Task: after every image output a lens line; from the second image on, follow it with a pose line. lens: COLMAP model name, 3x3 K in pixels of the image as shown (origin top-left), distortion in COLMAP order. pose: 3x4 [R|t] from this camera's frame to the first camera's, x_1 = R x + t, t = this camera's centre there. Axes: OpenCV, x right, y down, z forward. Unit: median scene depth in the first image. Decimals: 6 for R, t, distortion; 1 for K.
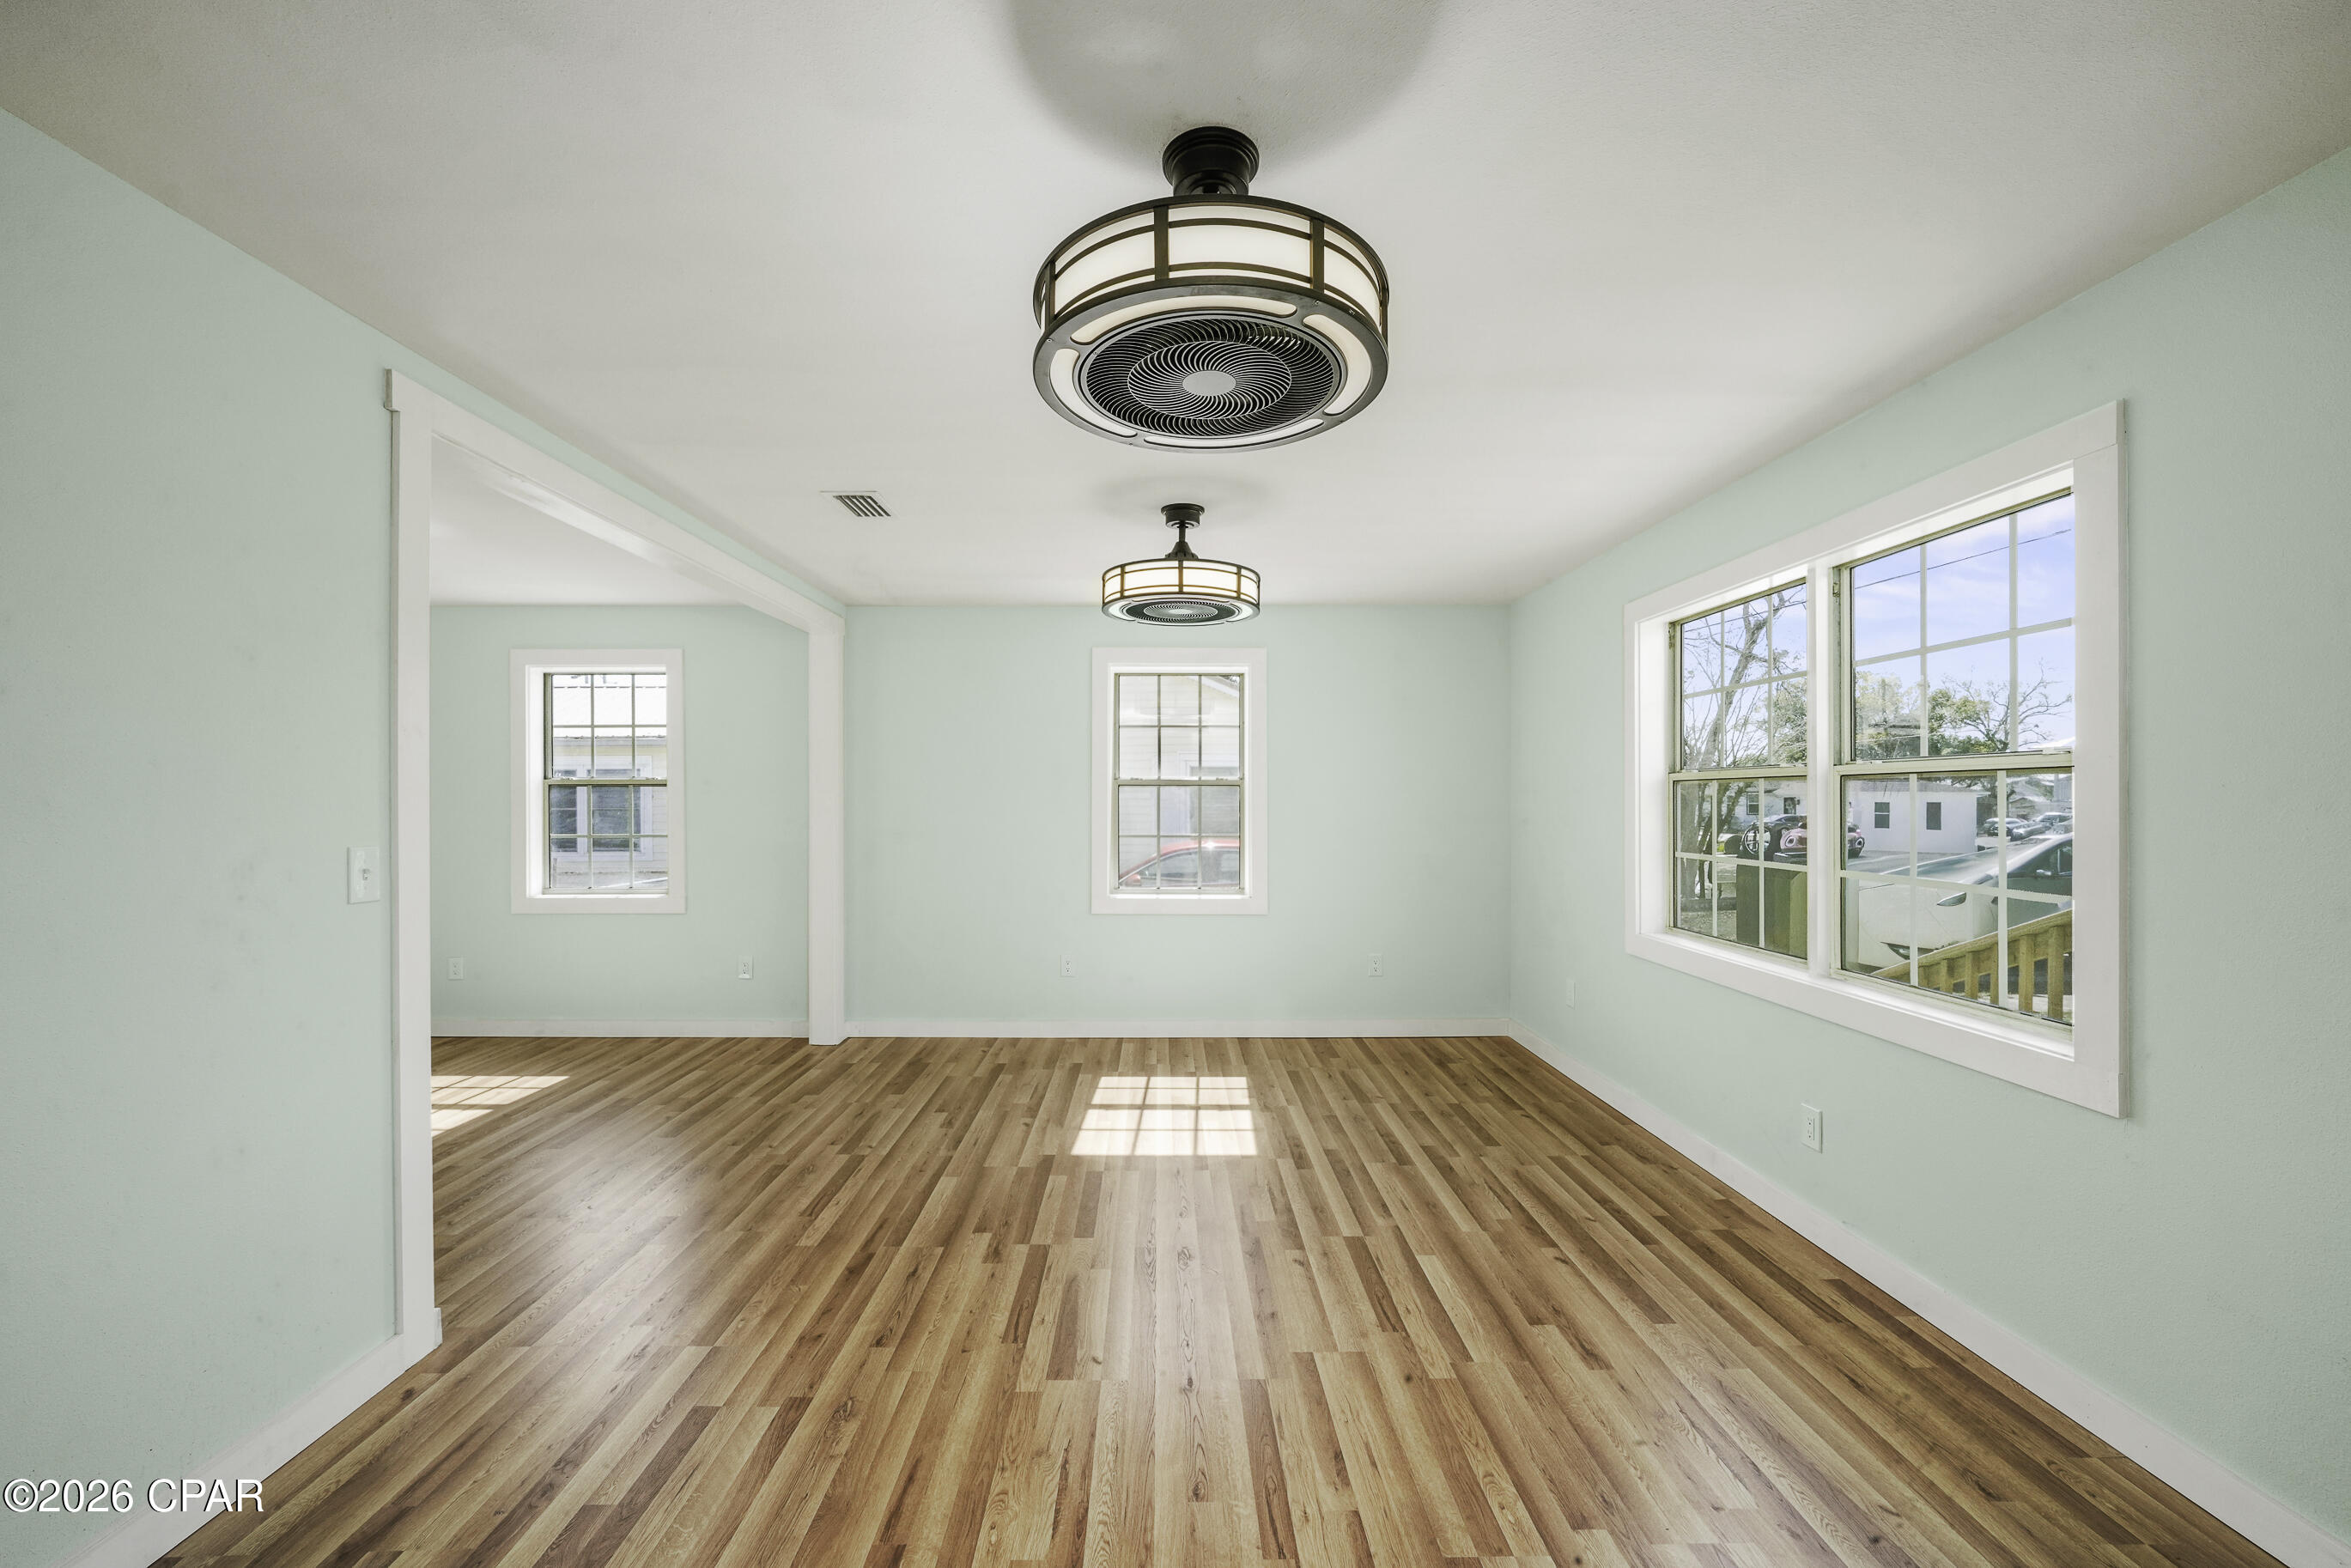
lens RADIAL K [[927.2, 0, 1188.4], [0, 927.2, 780.5], [0, 0, 1]] dist [-0.008412, 0.001219]
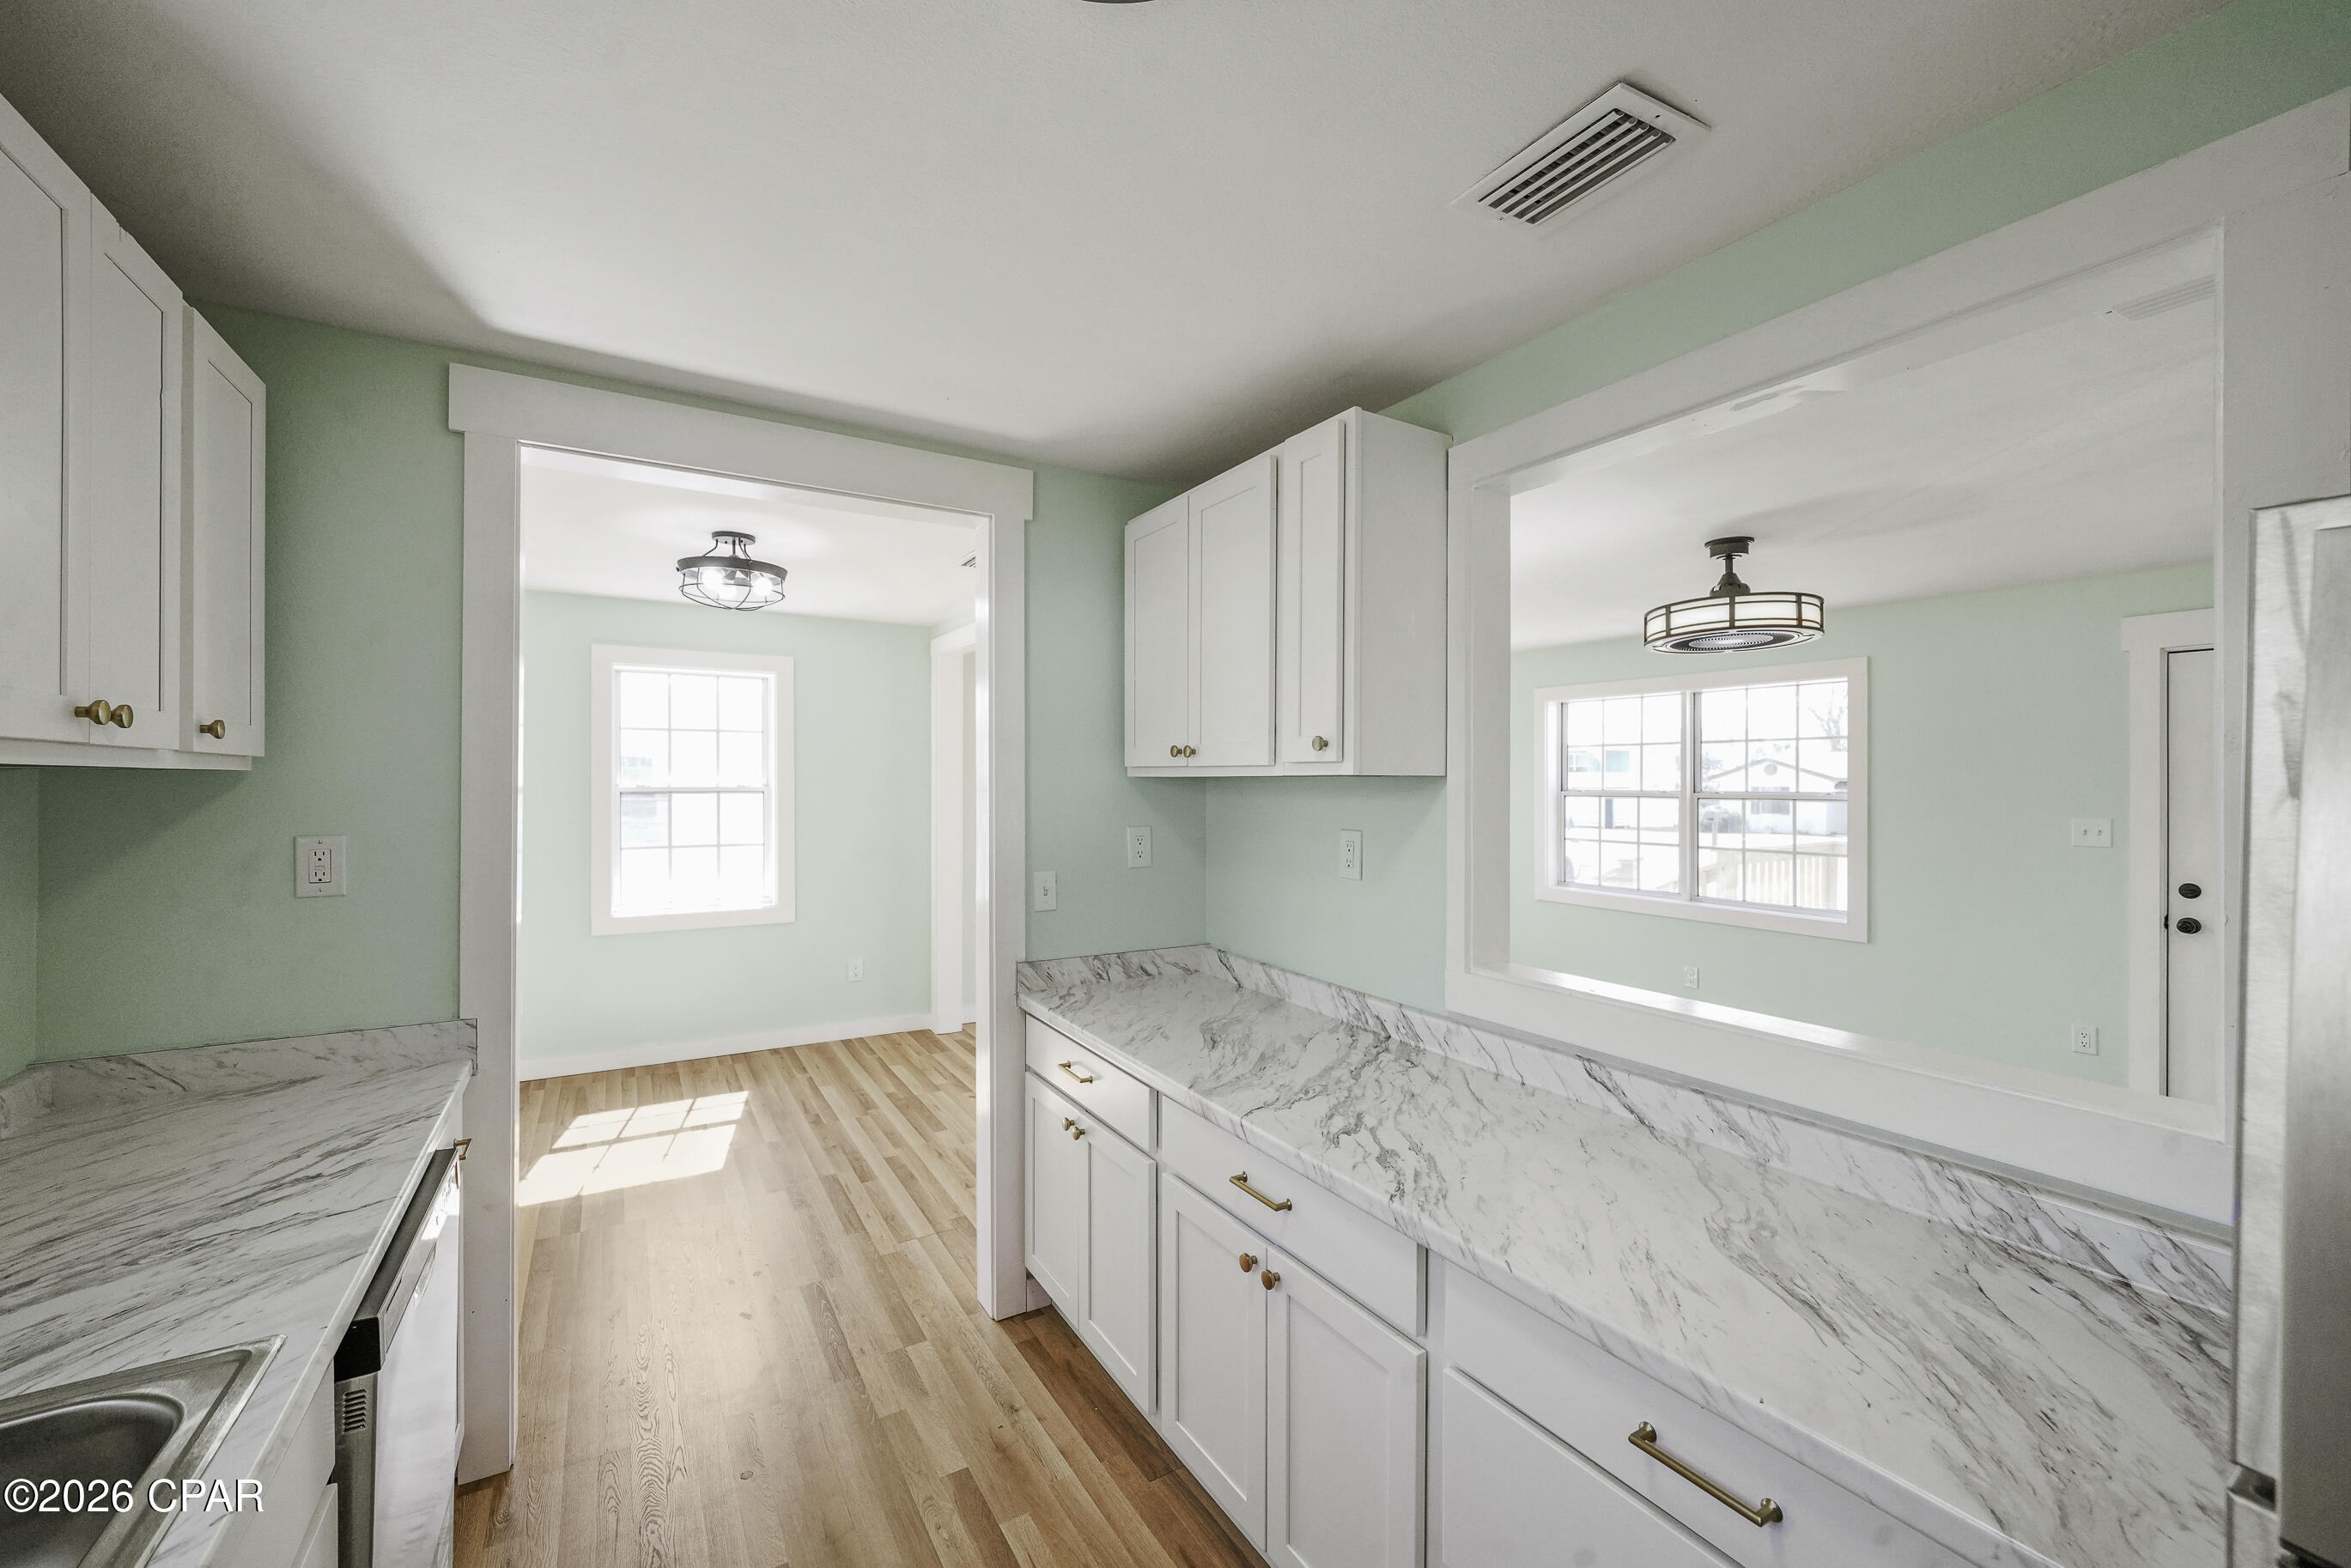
lens RADIAL K [[928.5, 0, 1152.6], [0, 928.5, 767.8], [0, 0, 1]] dist [-0.010529, 0.001916]
pose [[0.866458, 0.011099, 0.499127, -1.027208], [-0.014641, 0.999888, 0.003181, -0.049726], [-0.499035, -0.010064, 0.866523, -0.104035]]
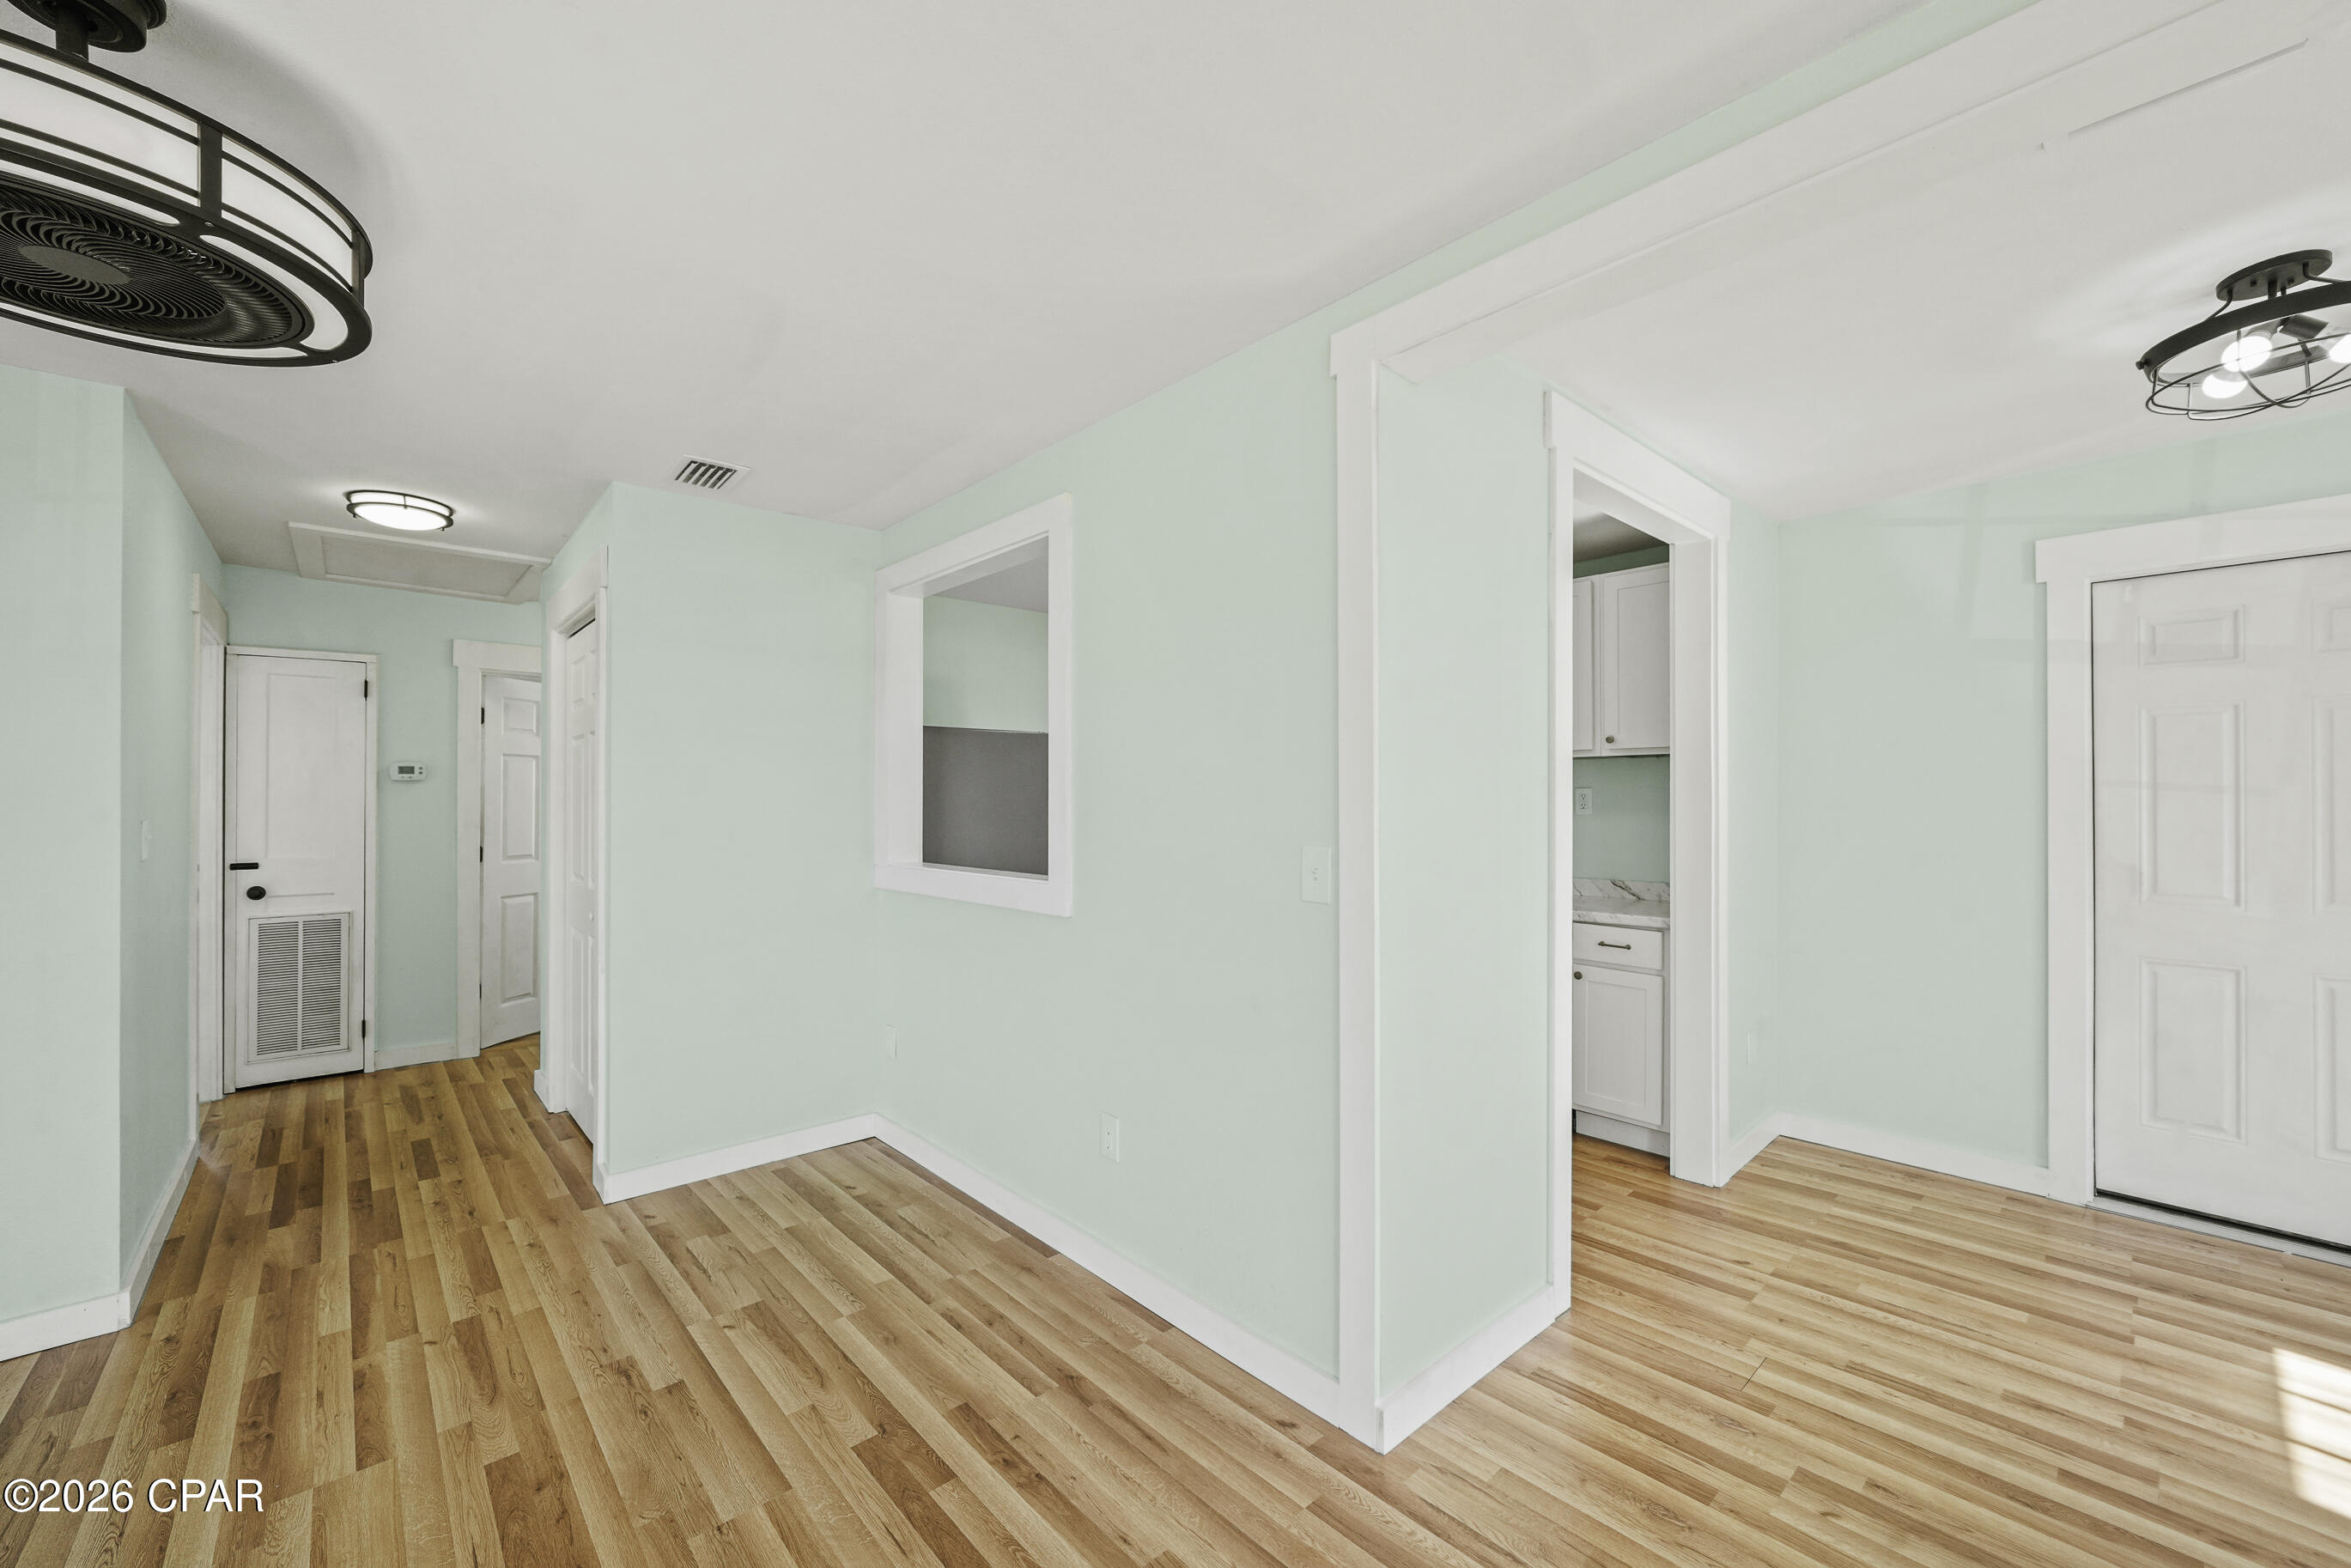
lens RADIAL K [[954.5, 0, 1164.6], [0, 954.5, 780.3], [0, 0, 1]] dist [-0.011599, 0.001299]
pose [[-0.756679, -0.004622, -0.653771, -0.056475], [0.013924, 0.999634, -0.023182, 0.008685], [0.653639, -0.026645, -0.756337, 0.957171]]
